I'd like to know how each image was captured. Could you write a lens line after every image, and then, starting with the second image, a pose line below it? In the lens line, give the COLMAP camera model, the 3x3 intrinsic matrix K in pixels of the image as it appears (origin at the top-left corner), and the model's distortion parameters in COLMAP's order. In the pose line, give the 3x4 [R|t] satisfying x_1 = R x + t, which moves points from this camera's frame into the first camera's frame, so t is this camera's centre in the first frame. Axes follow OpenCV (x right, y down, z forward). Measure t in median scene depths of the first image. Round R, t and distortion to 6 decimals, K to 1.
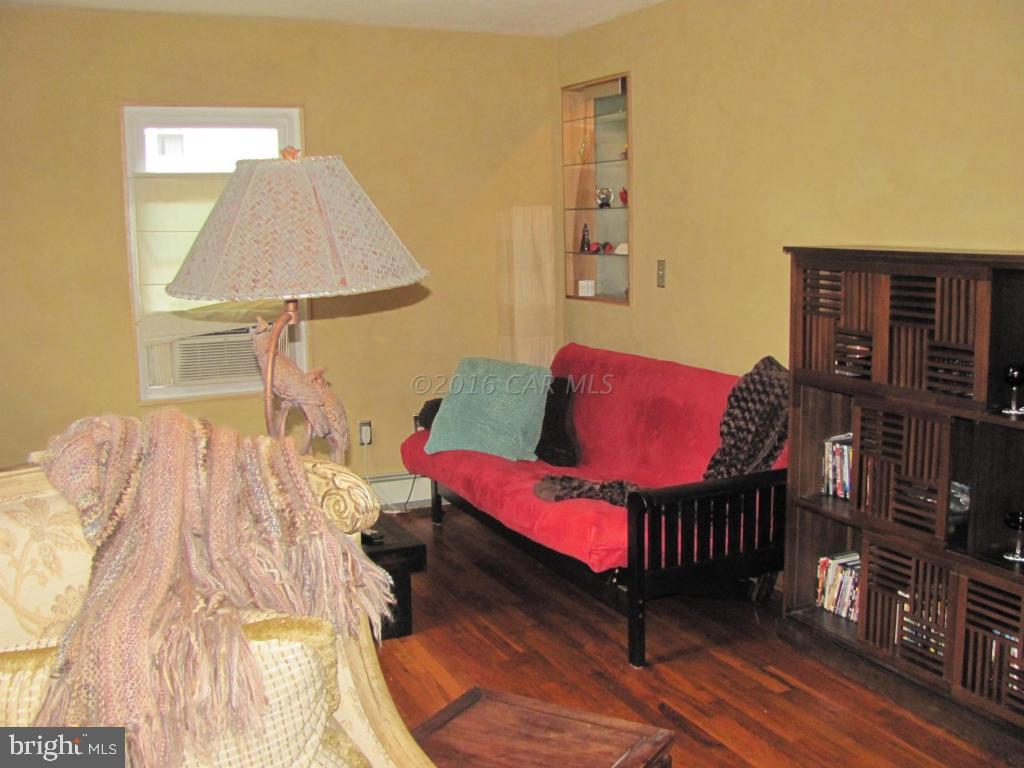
lens RADIAL K [[1081.3, 0, 522.8], [0, 1081.3, 384.3], [0, 0, 1]] dist [-0.134011, 0.000000]
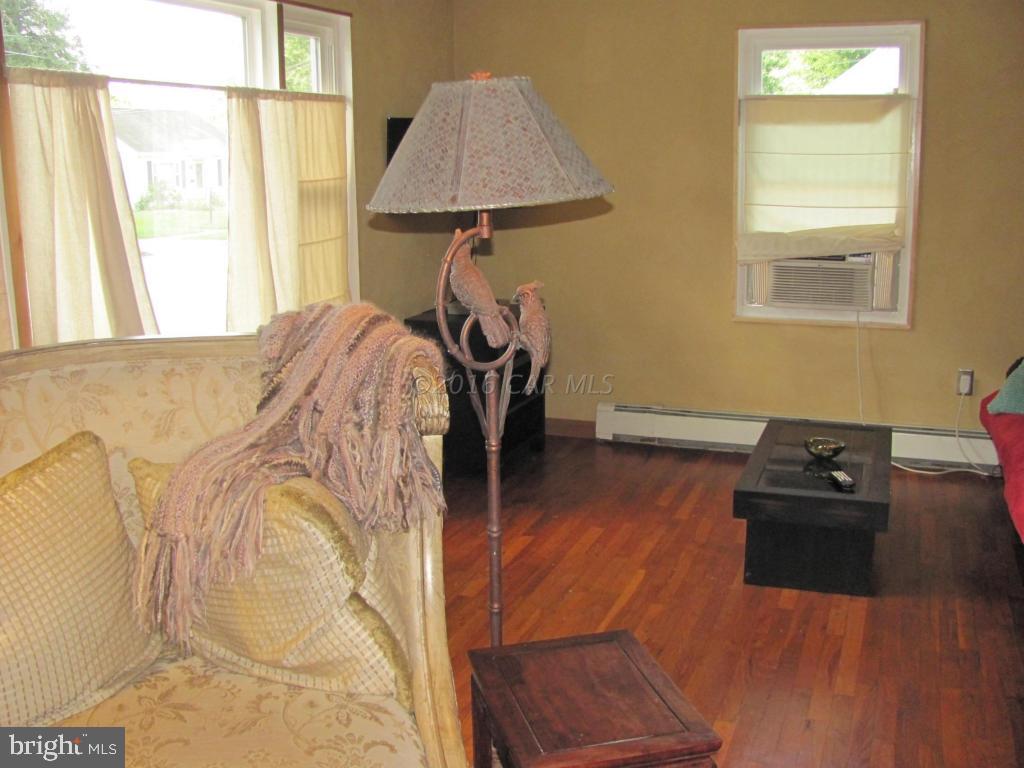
lens RADIAL K [[1081.3, 0, 519.9], [0, 1081.3, 376.7], [0, 0, 1]] dist [-0.134011, 0.000000]
pose [[0.706193, 0.152829, -0.691329, 0.347361], [-0.109166, 0.988253, 0.106956, -0.023661], [0.699553, -0.000062, 0.714580, 0.161429]]
